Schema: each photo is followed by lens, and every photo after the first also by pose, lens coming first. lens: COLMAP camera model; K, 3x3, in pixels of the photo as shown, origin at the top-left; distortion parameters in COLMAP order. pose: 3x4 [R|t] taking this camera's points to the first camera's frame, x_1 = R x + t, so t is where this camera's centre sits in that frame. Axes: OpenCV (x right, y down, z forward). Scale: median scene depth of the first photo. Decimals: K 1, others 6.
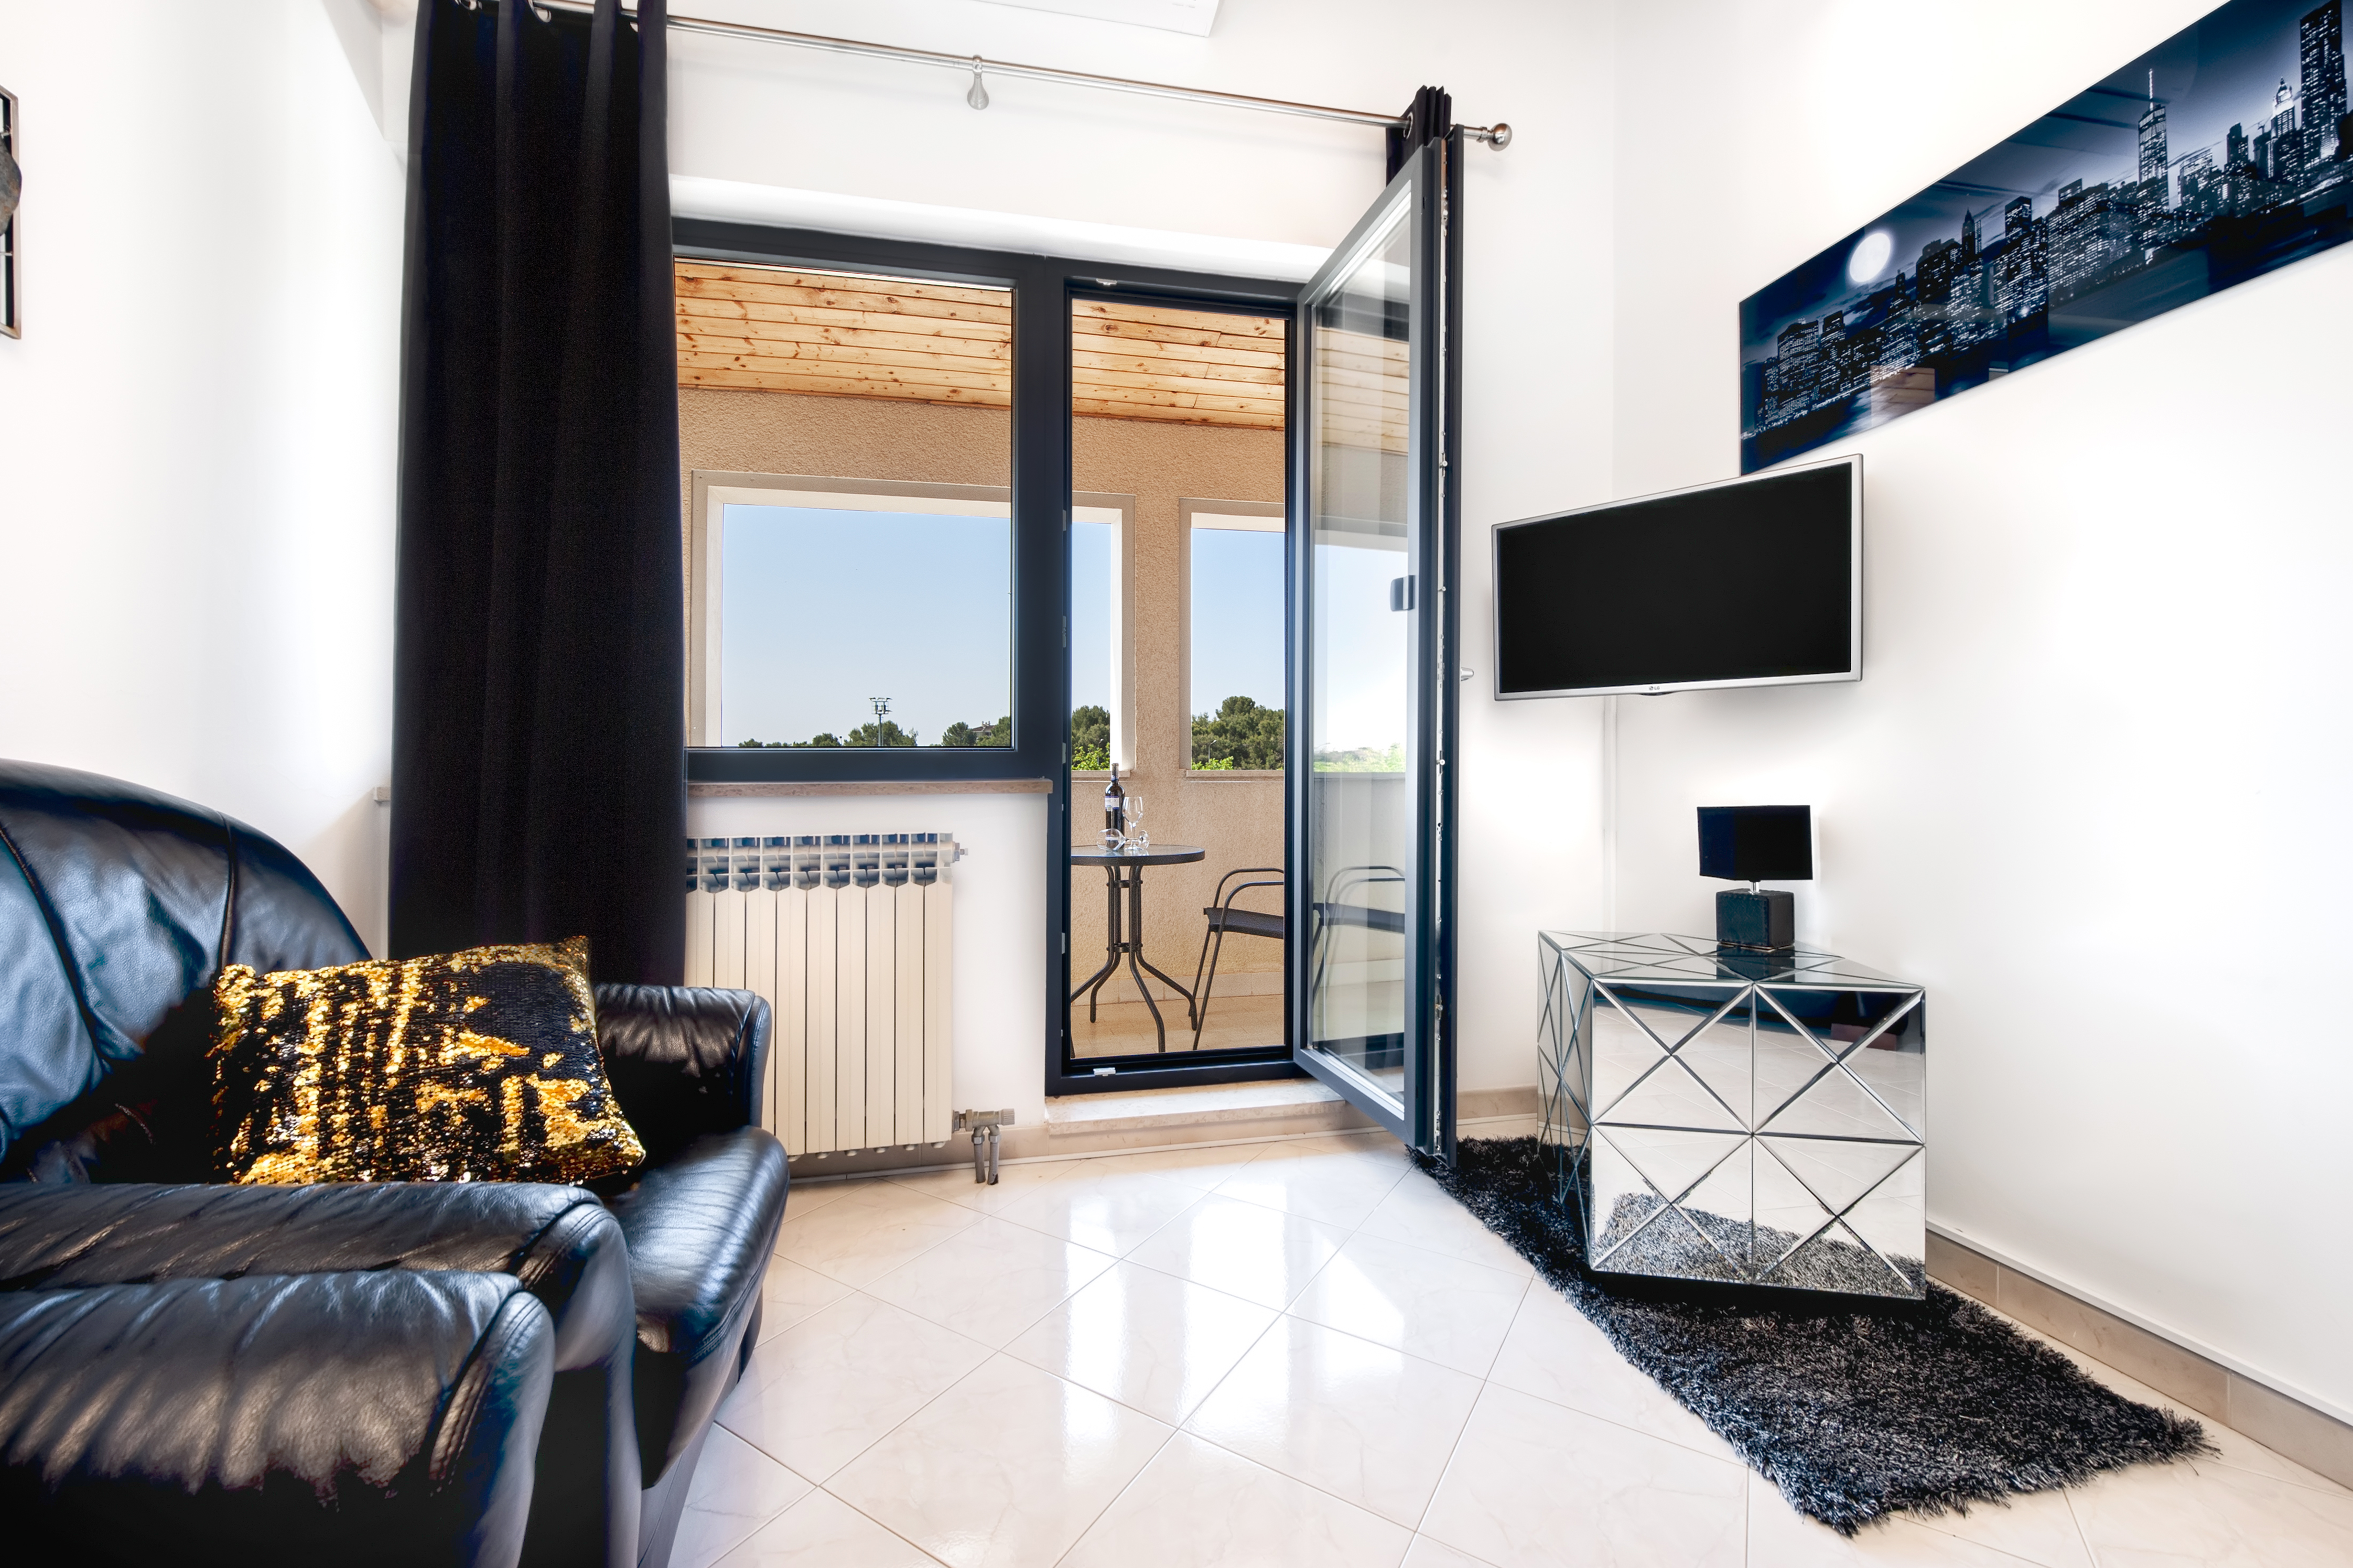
lens RADIAL K [[934.5, 0, 1167.9], [0, 934.5, 760.4], [0, 0, 1]] dist [0.003724, 0.000127]
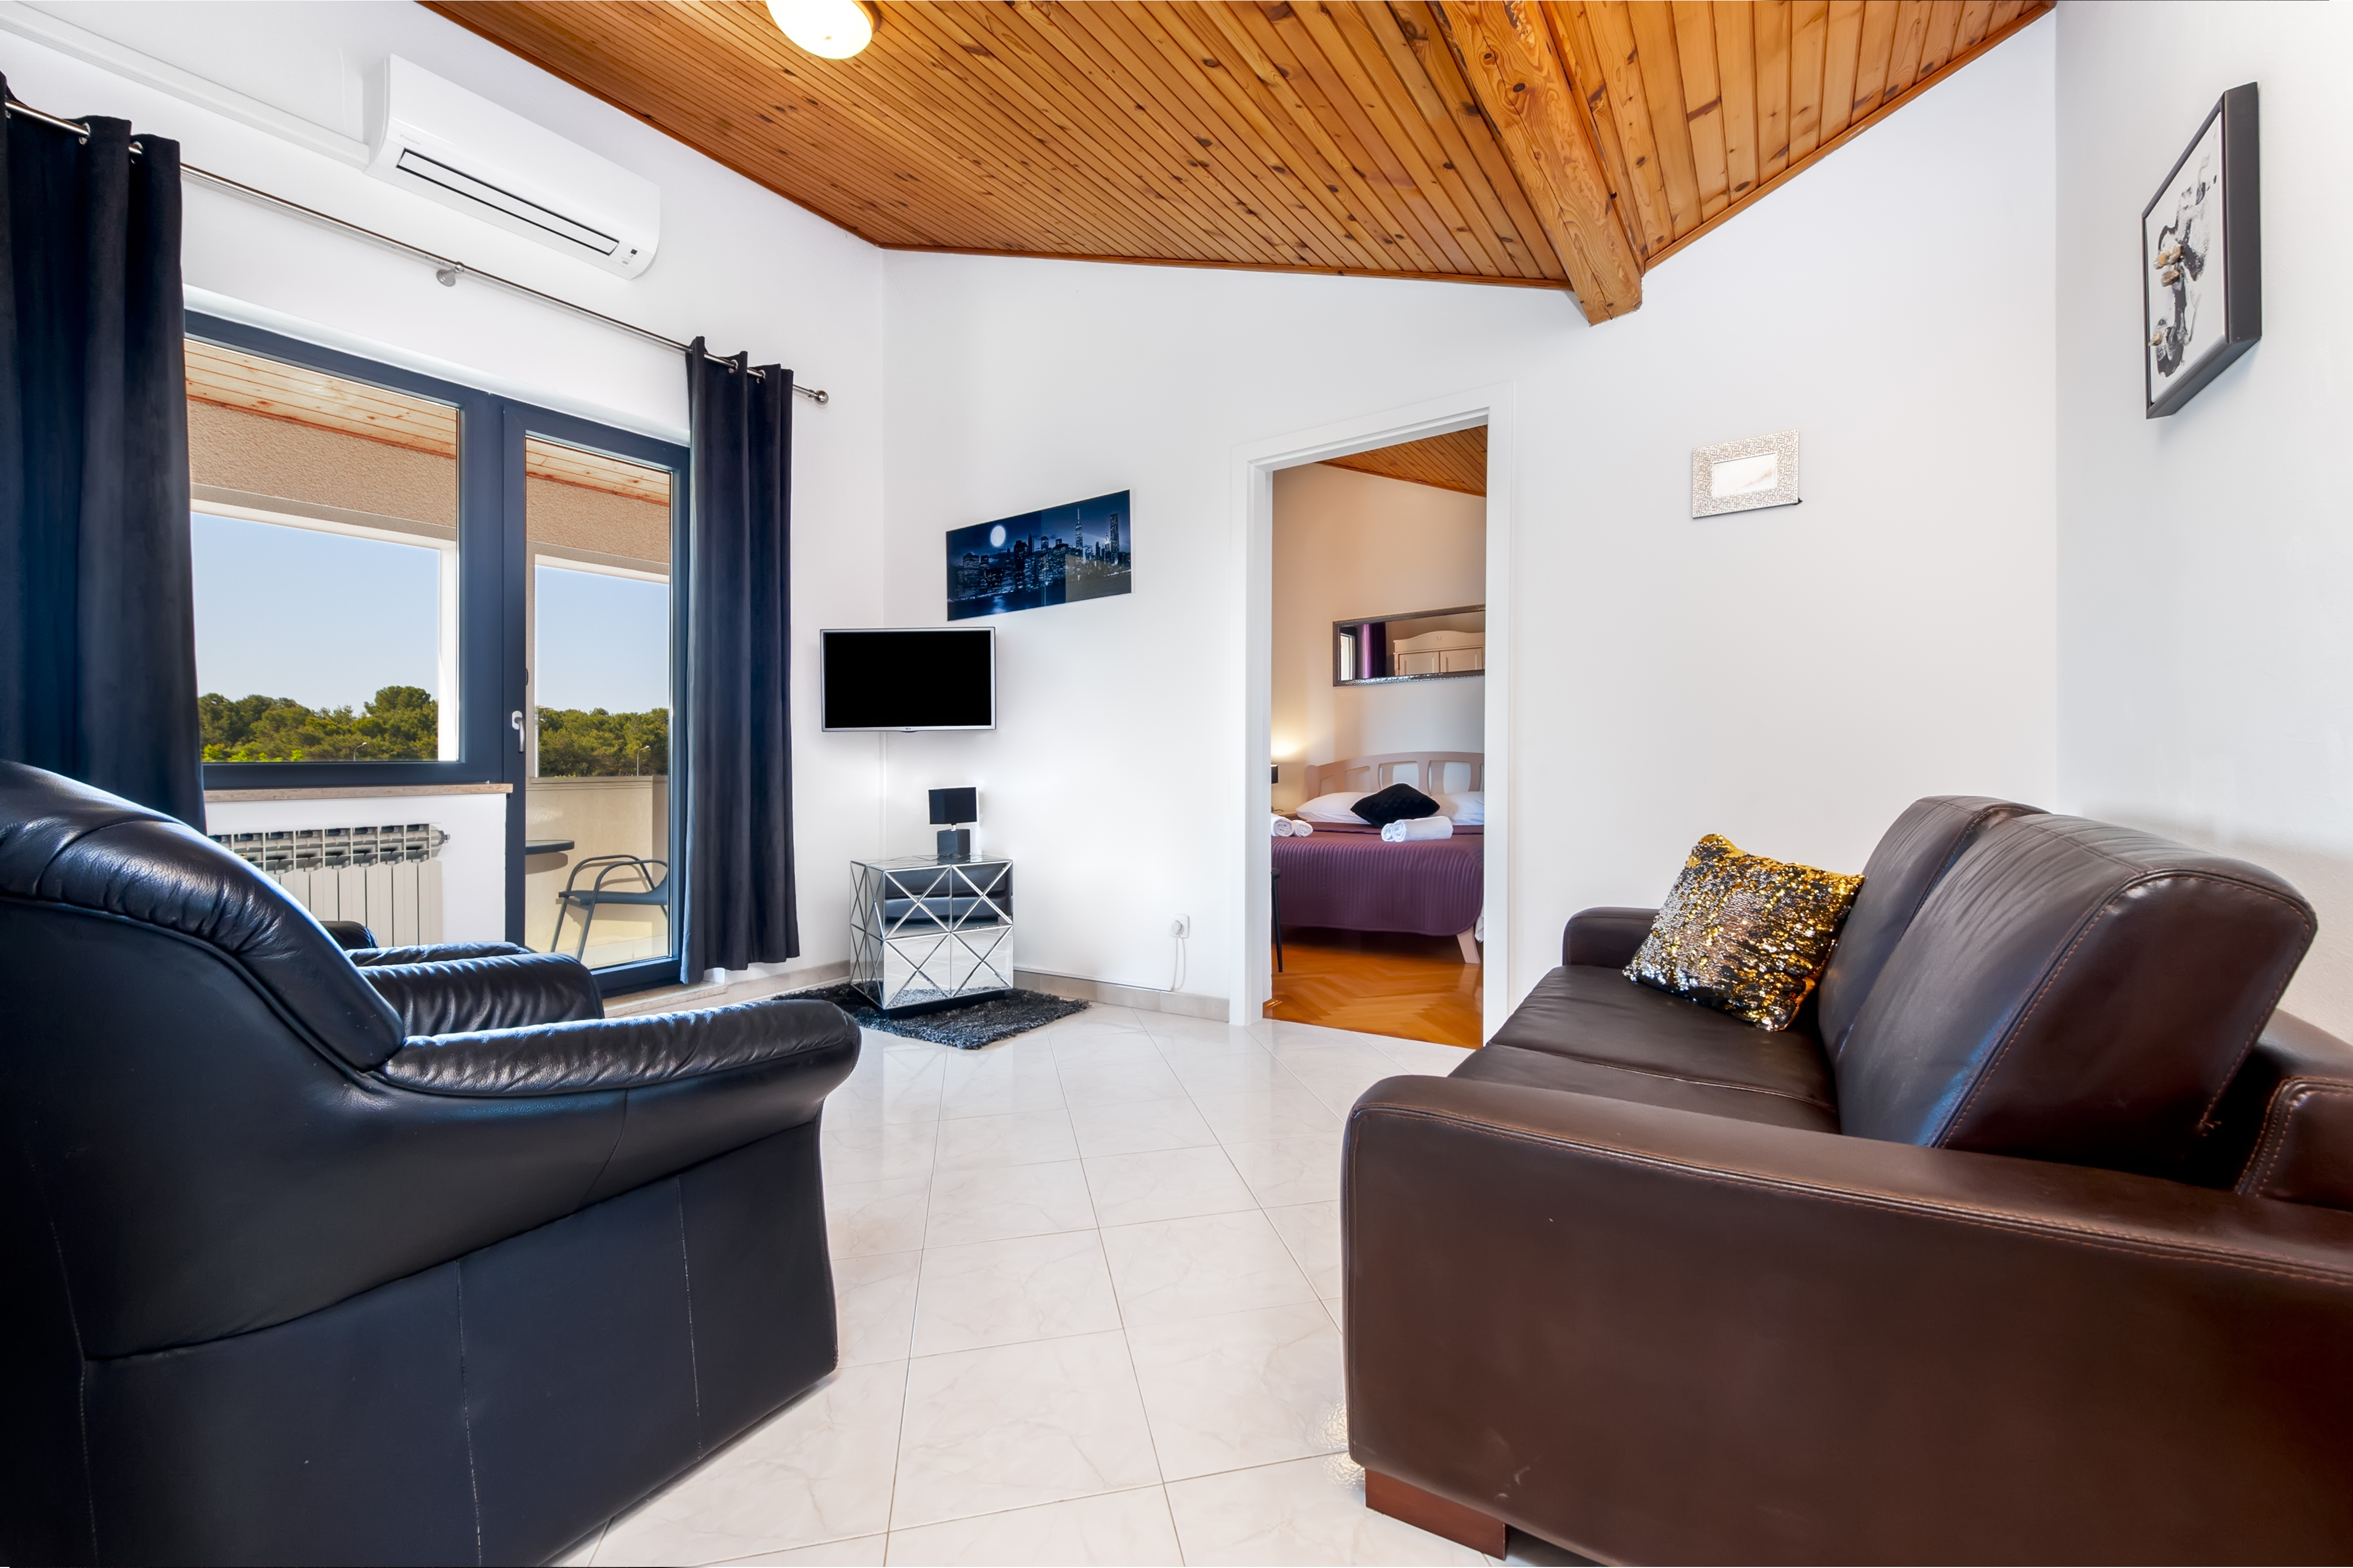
lens RADIAL K [[934.5, 0, 1167.9], [0, 934.5, 760.4], [0, 0, 1]] dist [0.003724, 0.000127]
pose [[0.716904, 0.000007, 0.697172, -0.473001], [0.004160, 0.999982, -0.004288, -0.001810], [-0.697160, 0.005975, 0.716891, -0.812299]]
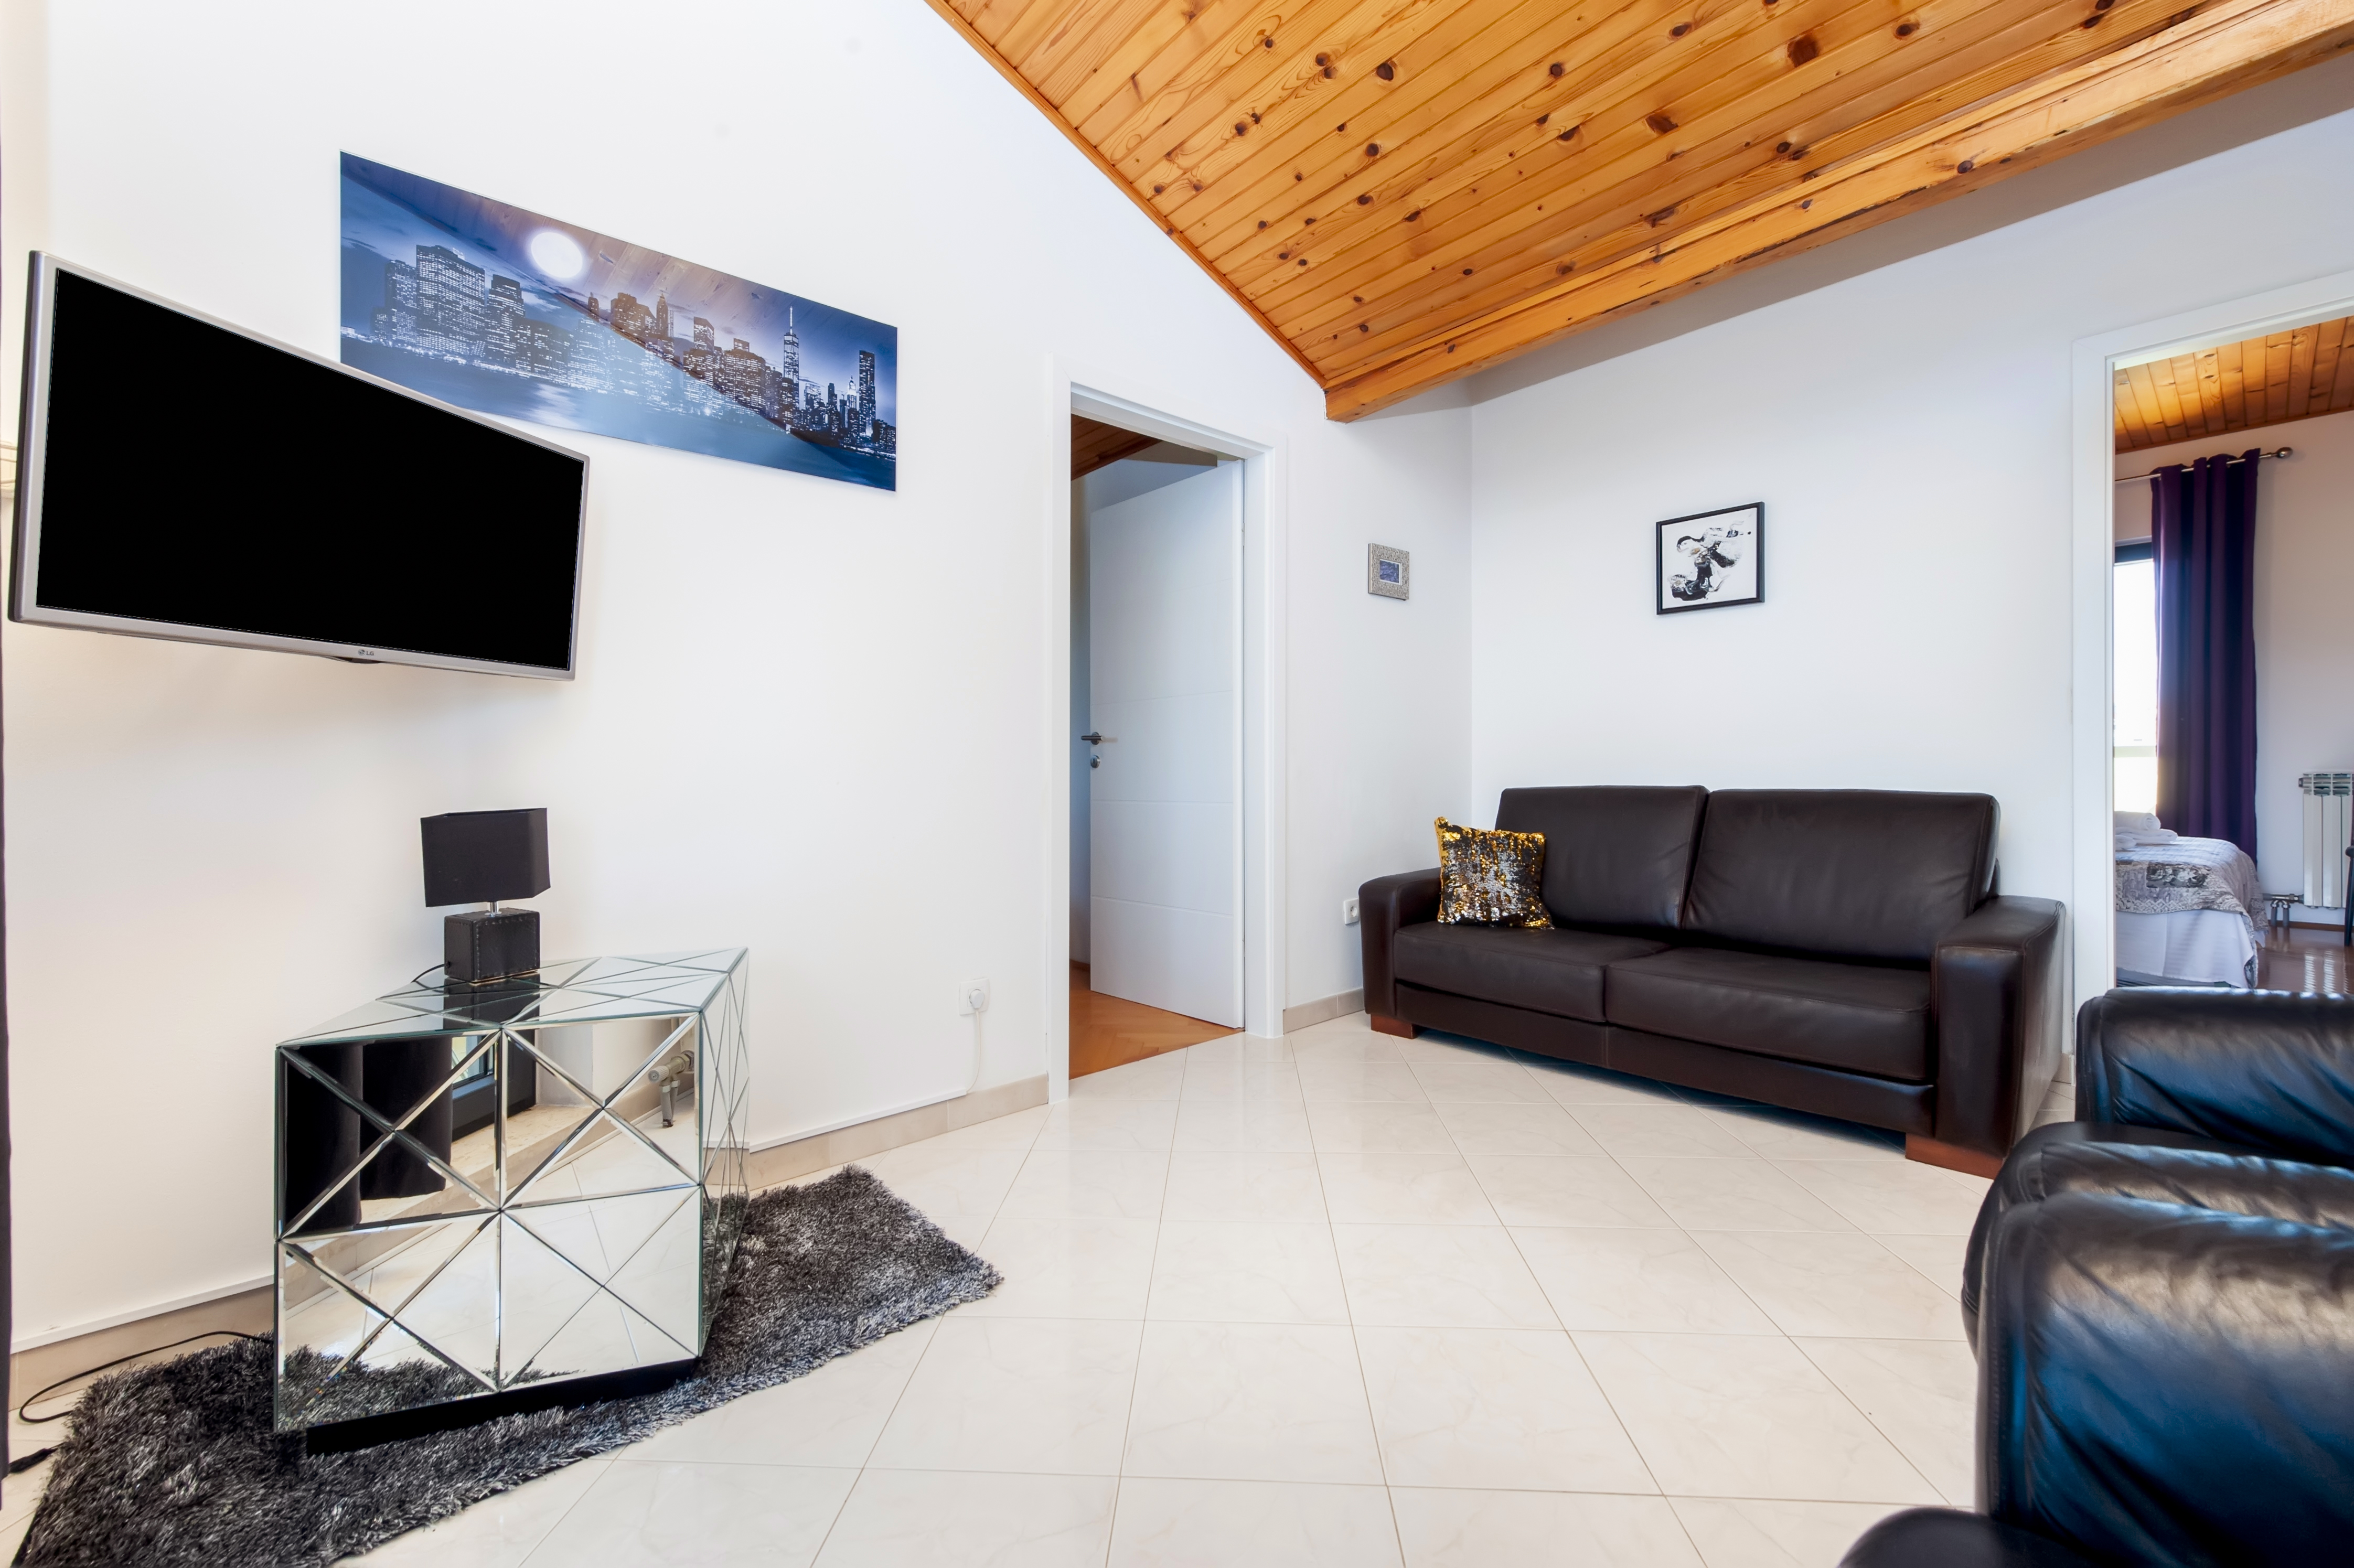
lens RADIAL K [[921.7, 0, 1177.0], [0, 921.7, 784.0], [0, 0, 1]] dist [0.002245, -0.000043]
pose [[-0.481685, -0.002047, 0.876342, -0.413440], [0.002506, 0.999990, 0.003713, 0.021349], [-0.876341, 0.003985, -0.481675, 0.872598]]
